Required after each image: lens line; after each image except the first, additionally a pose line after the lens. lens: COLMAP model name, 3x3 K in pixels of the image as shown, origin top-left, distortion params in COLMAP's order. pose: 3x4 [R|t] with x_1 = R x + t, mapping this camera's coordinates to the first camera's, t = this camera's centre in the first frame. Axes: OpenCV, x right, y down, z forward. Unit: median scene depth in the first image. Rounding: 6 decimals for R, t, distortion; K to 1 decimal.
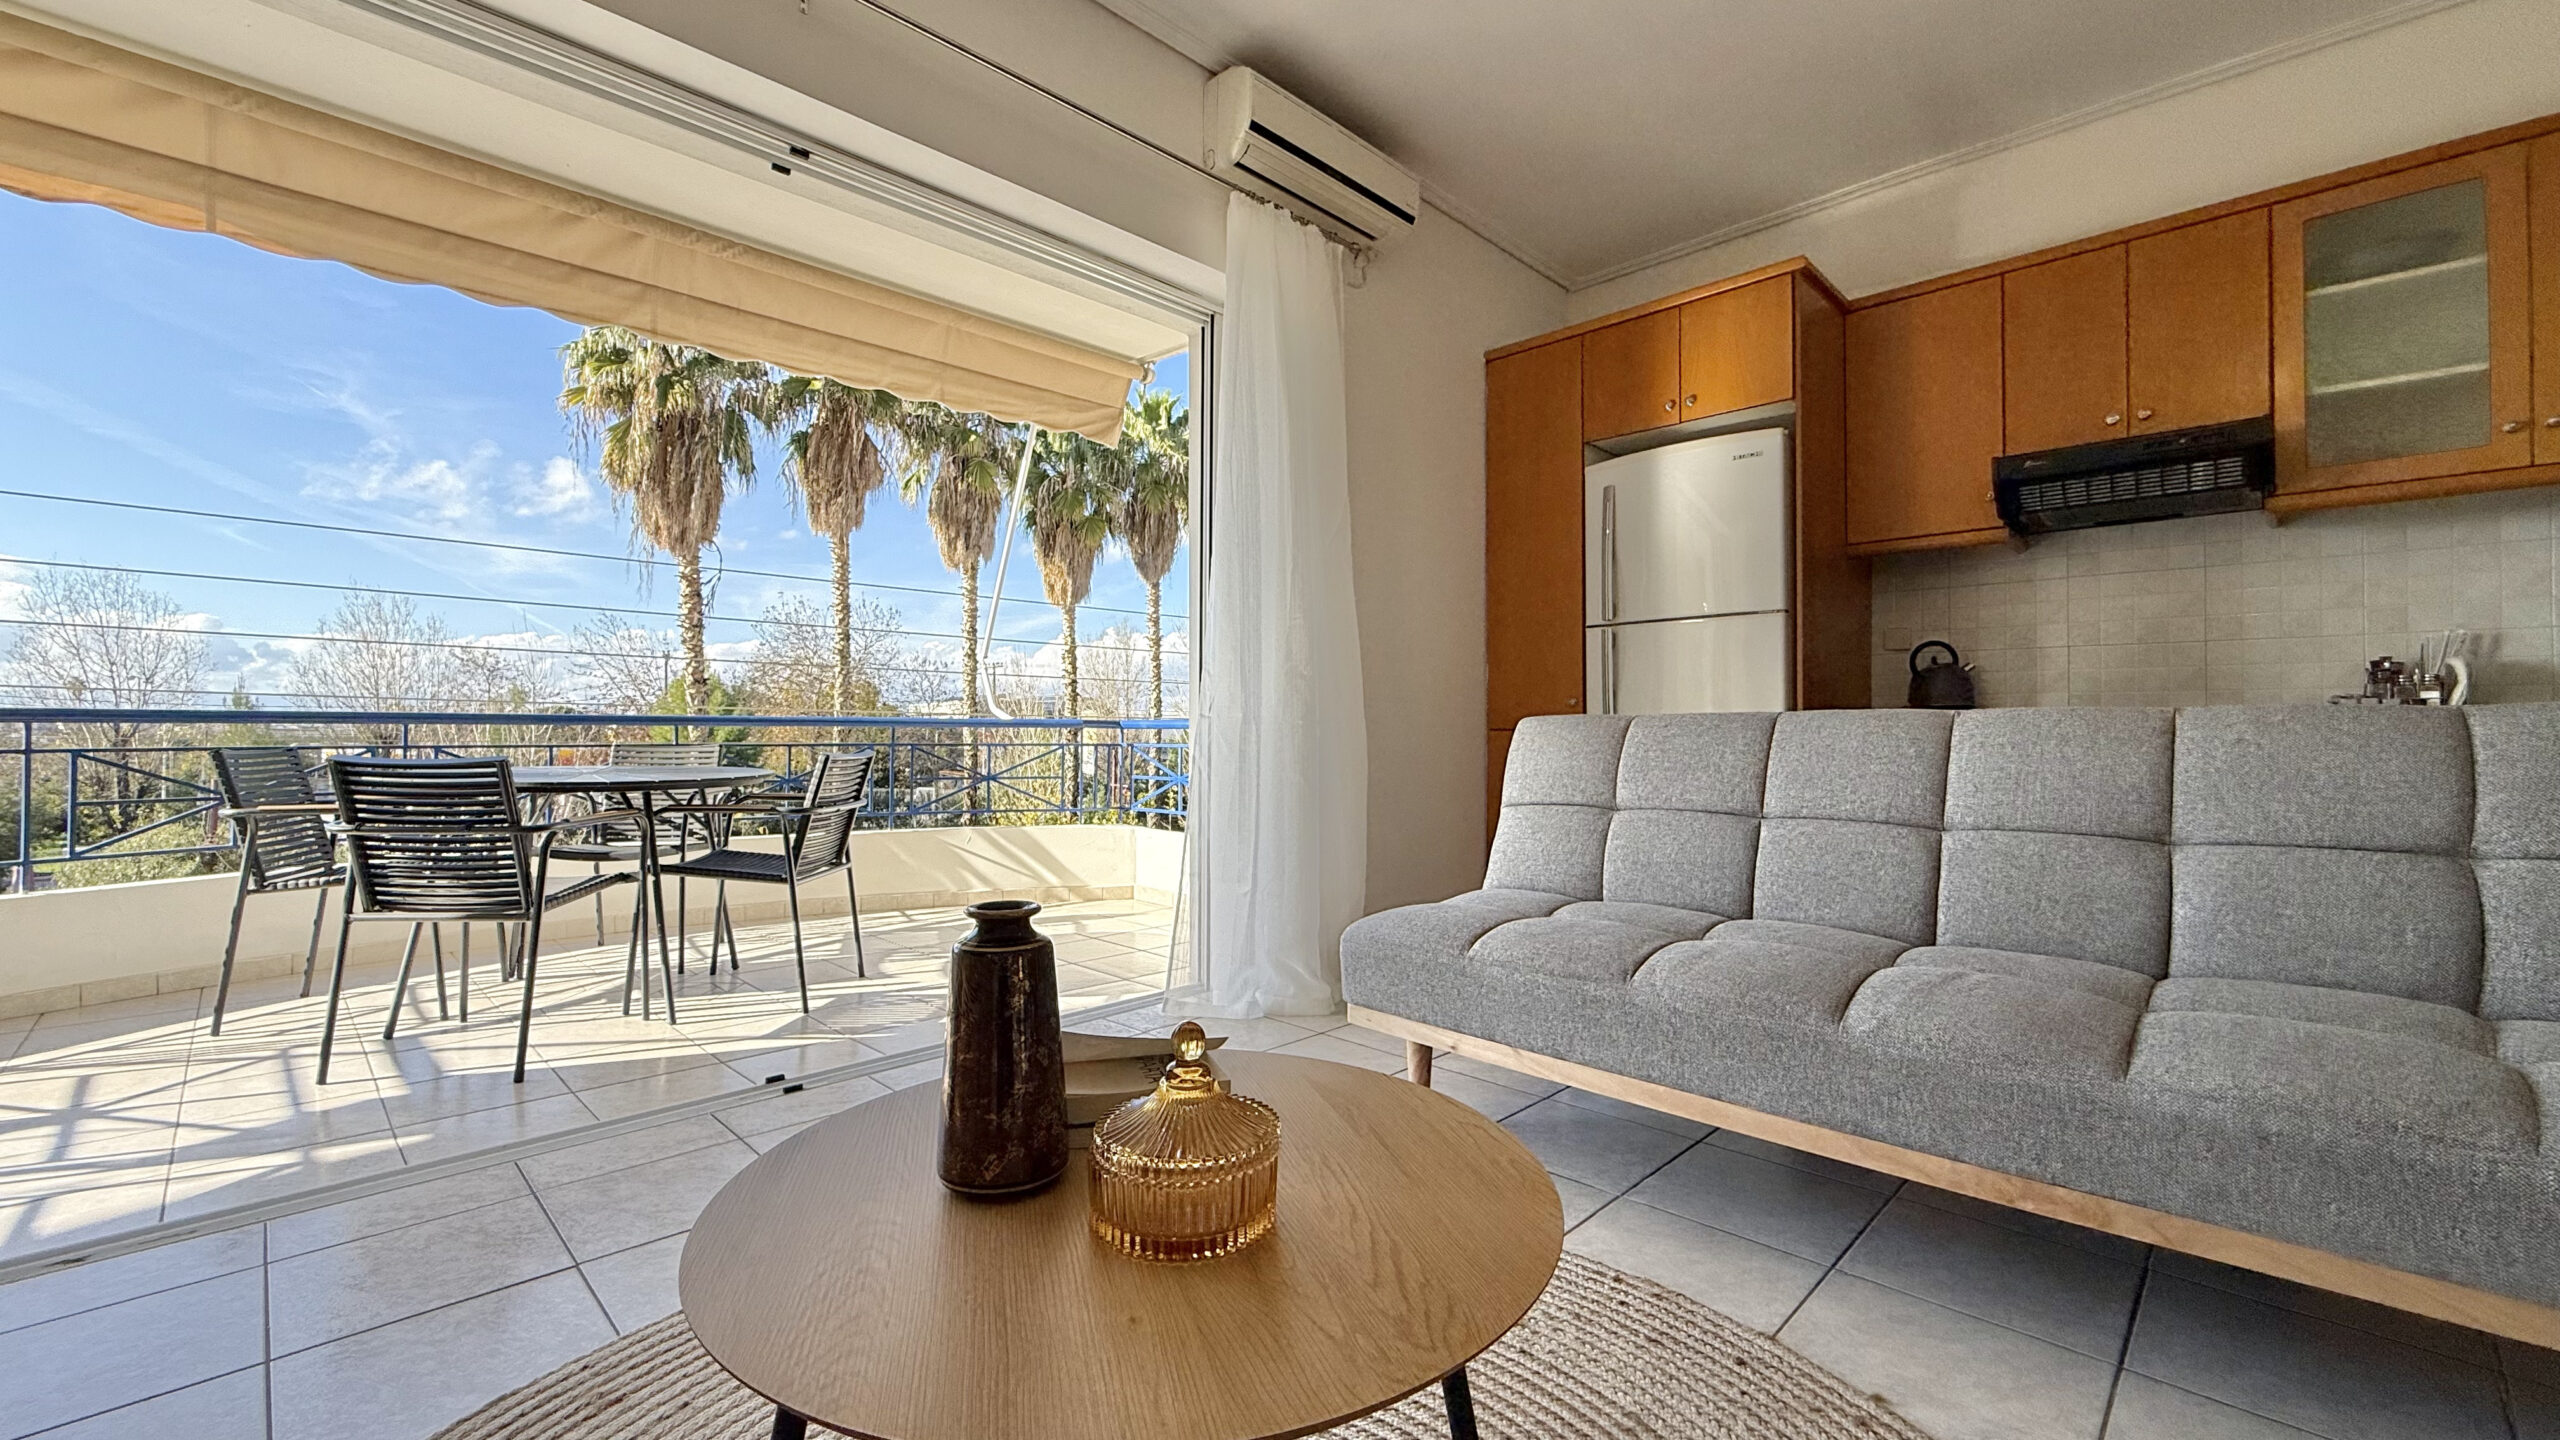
lens RADIAL K [[1018.3, 0, 1273.8], [0, 1018.3, 717.7], [0, 0, 1]] dist [-0.000374, -0.000201]
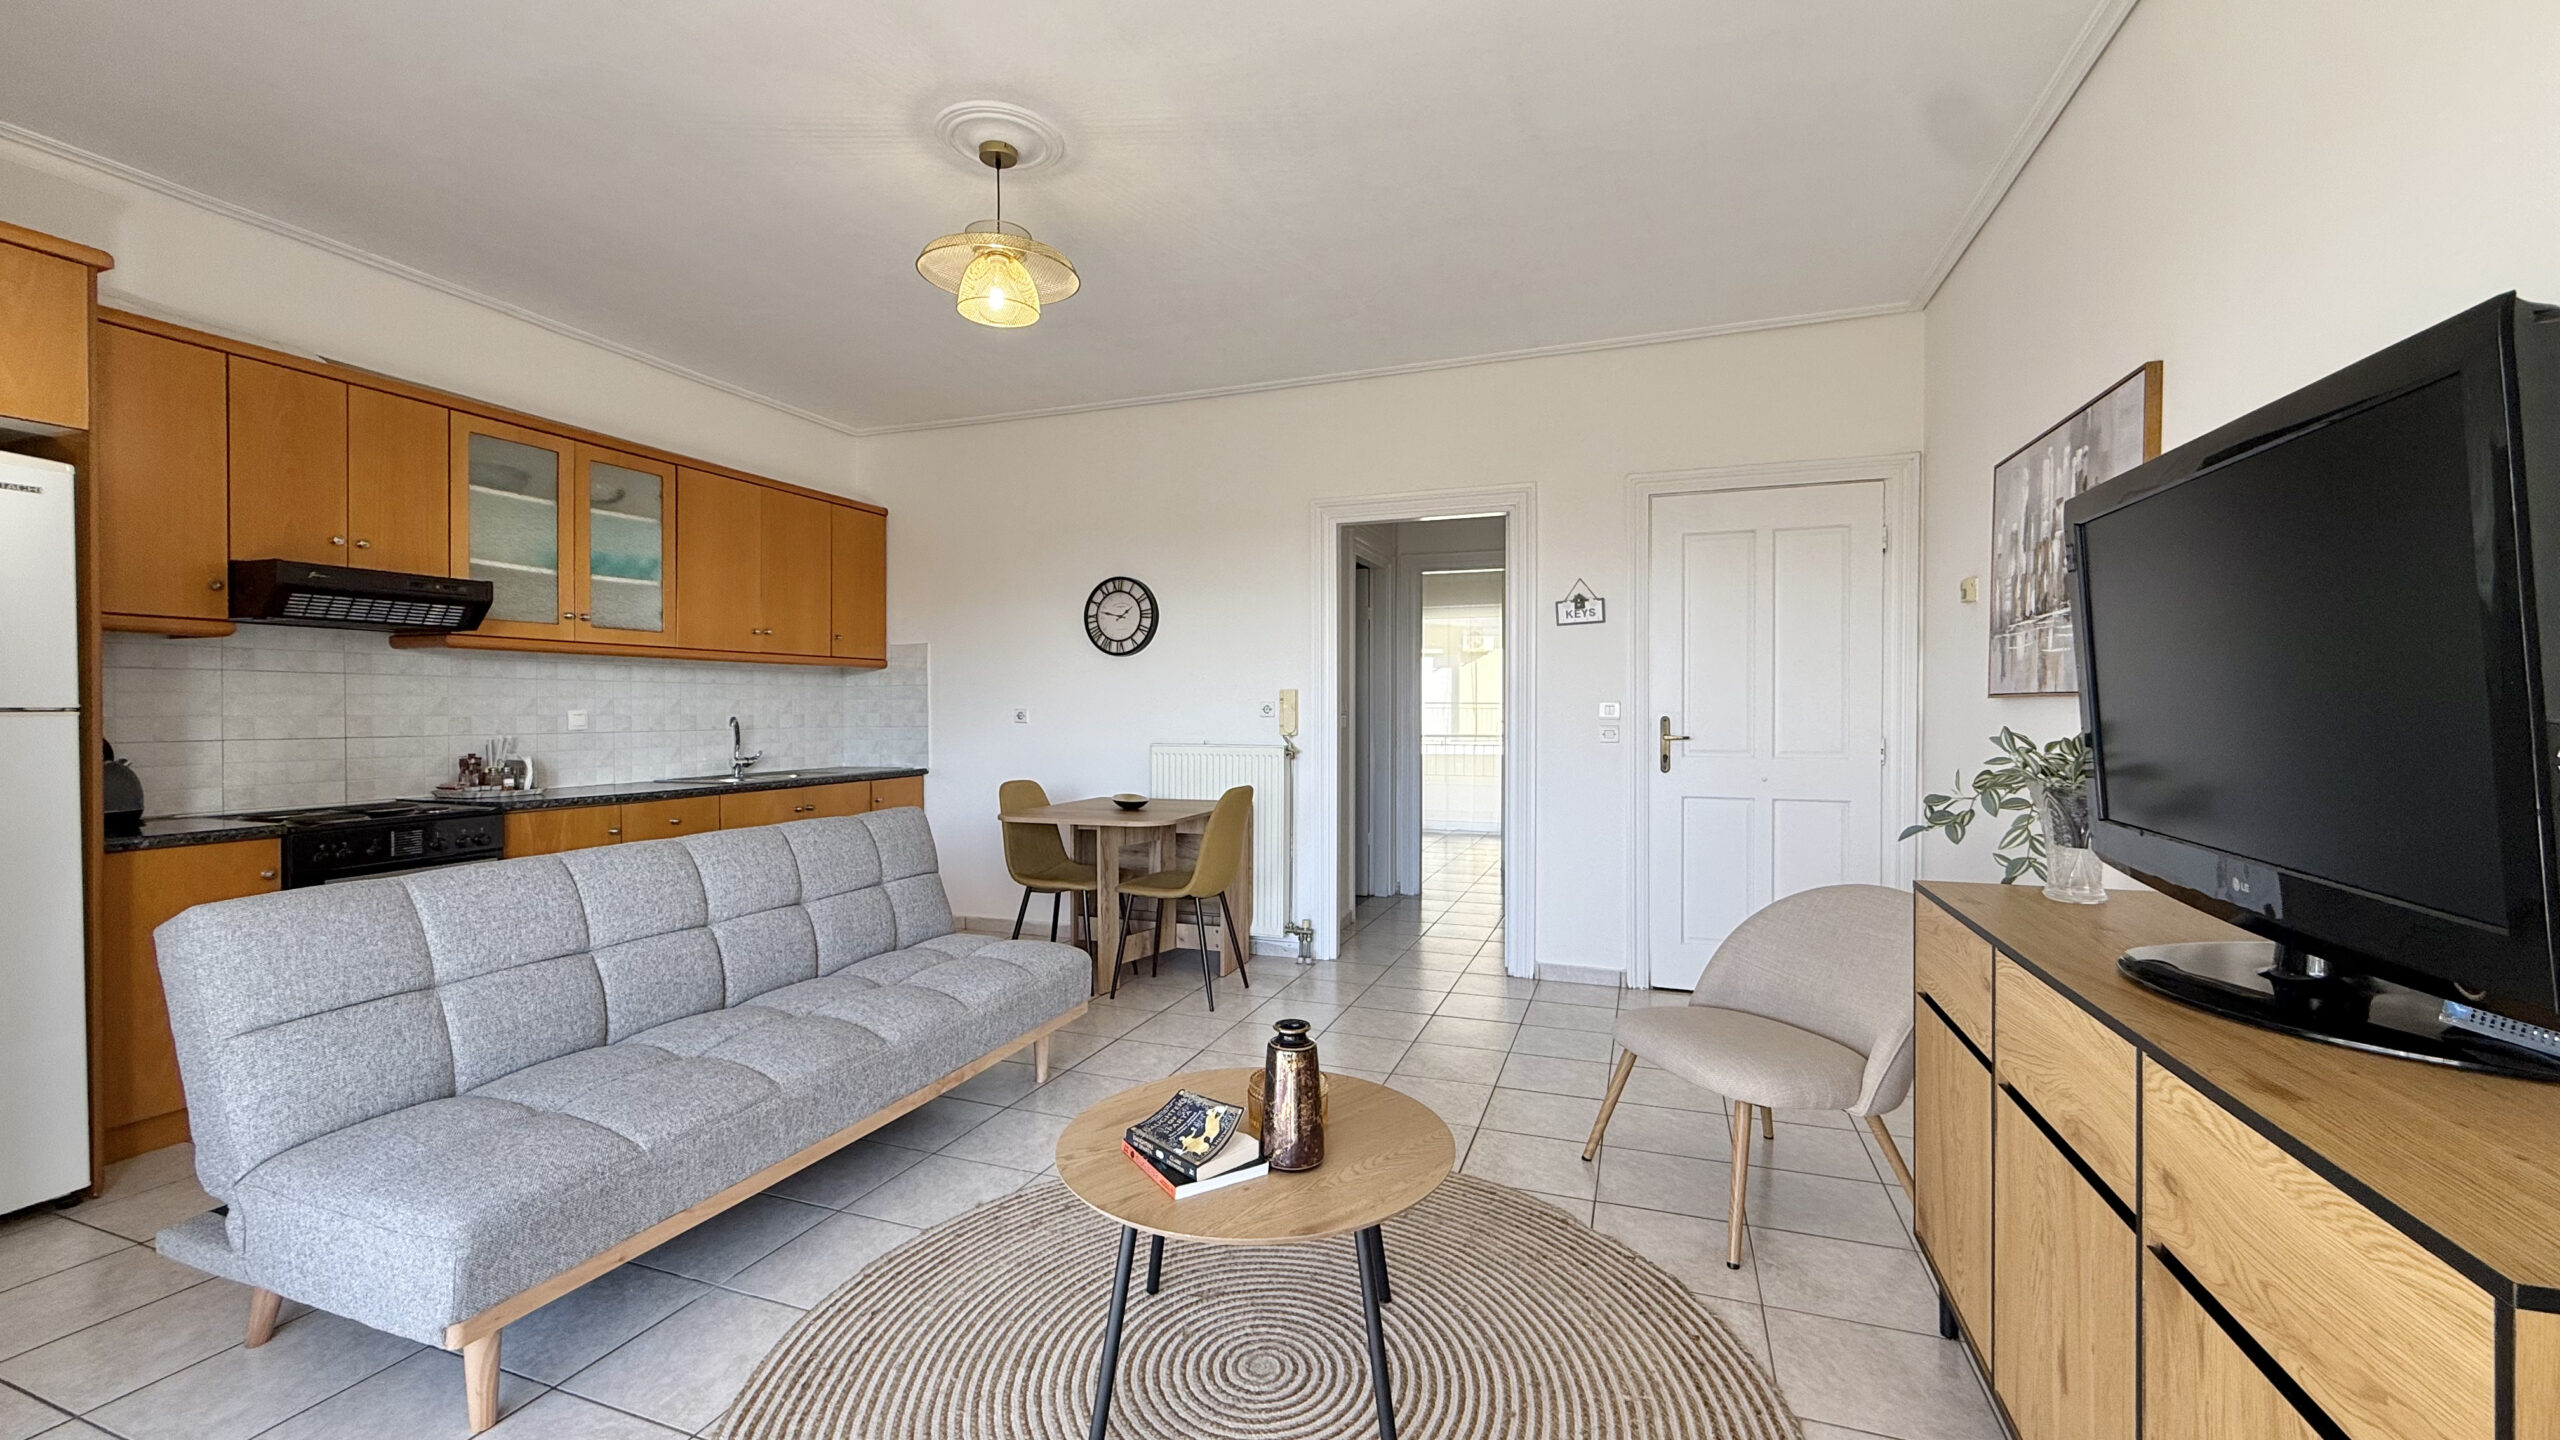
lens RADIAL K [[1016.0, 0, 1270.6], [0, 1016.0, 720.1], [0, 0, 1]] dist [0.000170, 0.000305]
pose [[-0.414409, -0.010974, 0.910024, -0.095251], [-0.011167, 0.999913, 0.006973, -0.019431], [-0.910022, -0.007272, -0.414496, 0.087609]]
